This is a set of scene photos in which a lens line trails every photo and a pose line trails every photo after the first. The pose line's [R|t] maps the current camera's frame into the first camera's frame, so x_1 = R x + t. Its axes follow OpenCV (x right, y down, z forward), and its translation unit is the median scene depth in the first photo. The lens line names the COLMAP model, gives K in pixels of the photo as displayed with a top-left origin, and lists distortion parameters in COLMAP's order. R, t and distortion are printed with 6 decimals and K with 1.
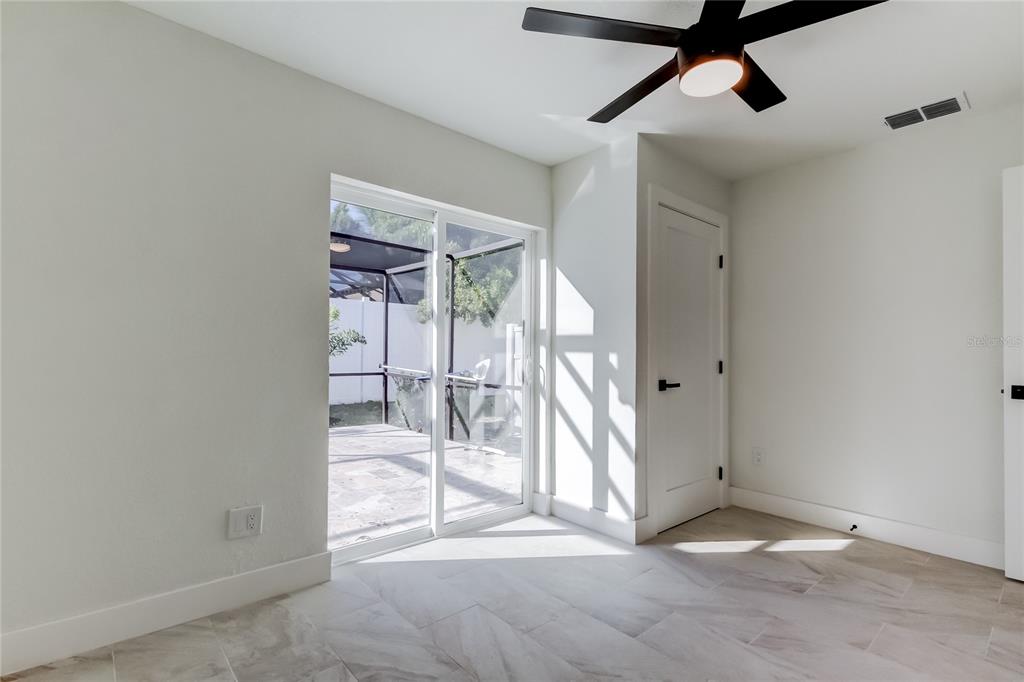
lens RADIAL K [[472.4, 0, 515.0], [0, 472.4, 348.8], [0, 0, 1]] dist [0.002849, -0.000033]
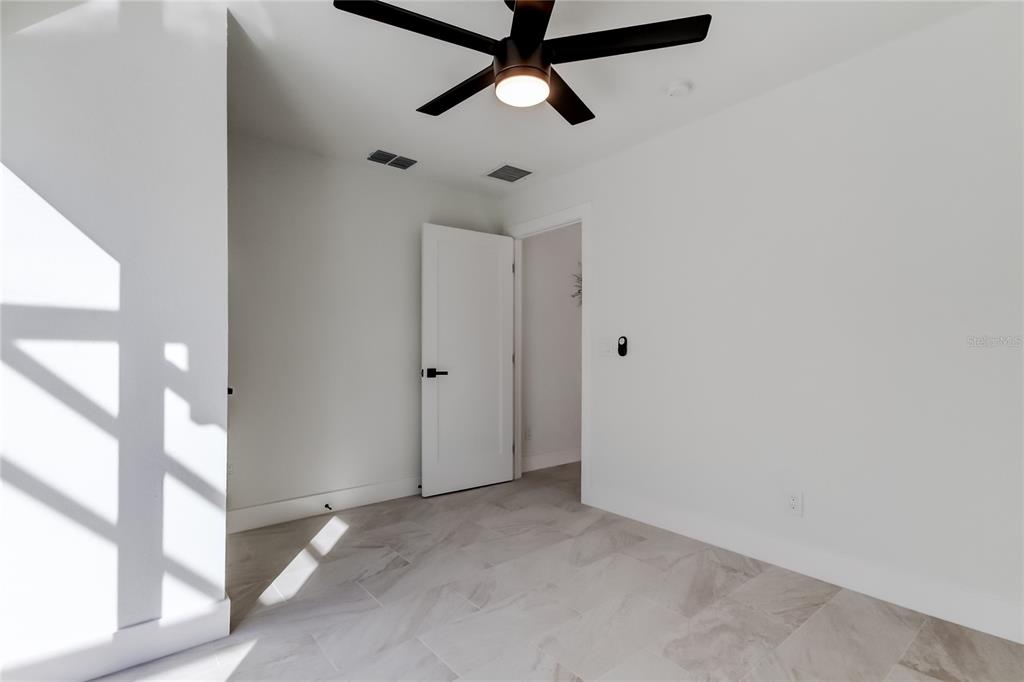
lens RADIAL K [[472.4, 0, 515.0], [0, 472.4, 348.8], [0, 0, 1]] dist [0.002849, -0.000033]
pose [[0.068541, 0.000751, 0.997648, -0.379769], [0.011338, 0.999935, -0.001532, 0.023113], [-0.997584, 0.011416, 0.068528, 0.559035]]
